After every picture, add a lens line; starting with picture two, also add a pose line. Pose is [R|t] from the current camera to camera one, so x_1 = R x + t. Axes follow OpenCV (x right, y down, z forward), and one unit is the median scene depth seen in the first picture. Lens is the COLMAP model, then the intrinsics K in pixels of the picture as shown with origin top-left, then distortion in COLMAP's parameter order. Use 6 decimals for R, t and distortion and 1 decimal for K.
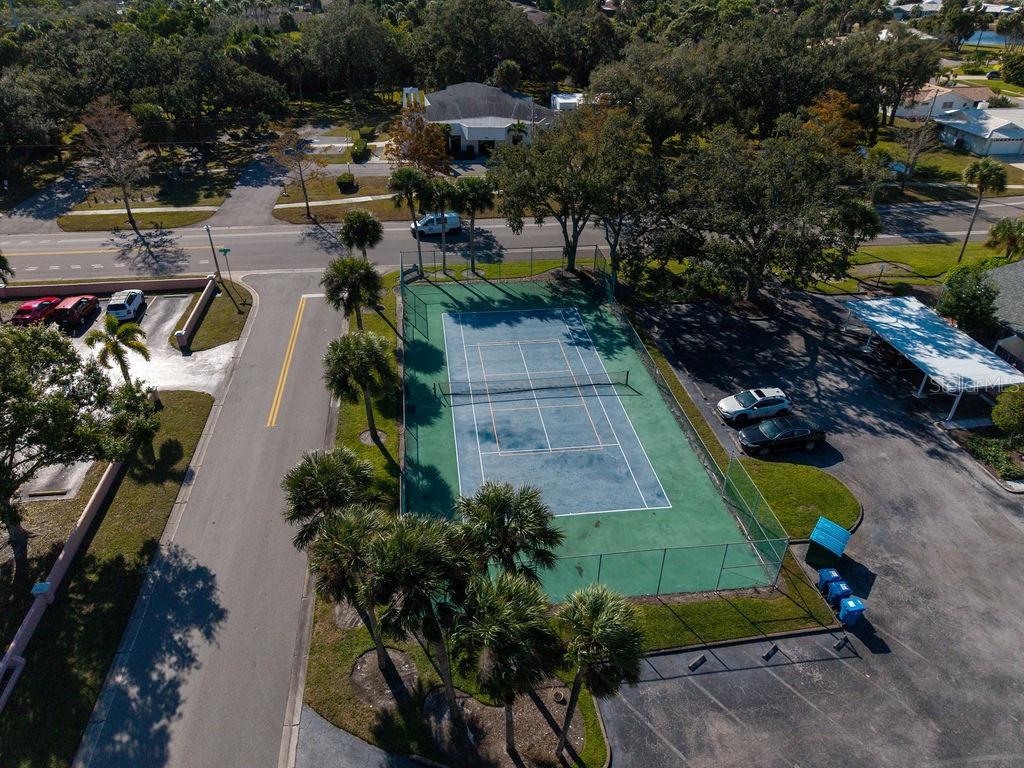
lens RADIAL K [[685.9, 0, 512.0], [0, 685.9, 384.0], [0, 0, 1]] dist [-0.001157, -0.006435]
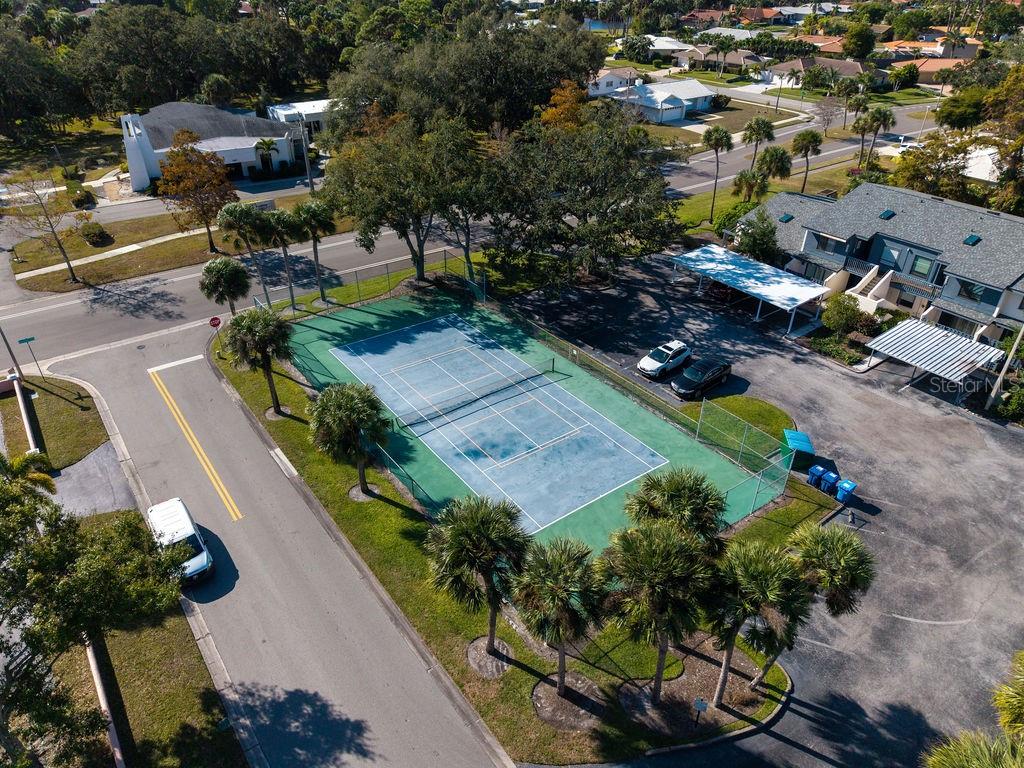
lens RADIAL K [[685.9, 0, 512.0], [0, 685.9, 384.0], [0, 0, 1]] dist [-0.001157, -0.006435]
pose [[0.874406, -0.258420, 0.410650, -0.315288], [0.257482, 0.964499, 0.058692, -0.055868], [-0.411239, 0.054414, 0.909902, 0.060251]]
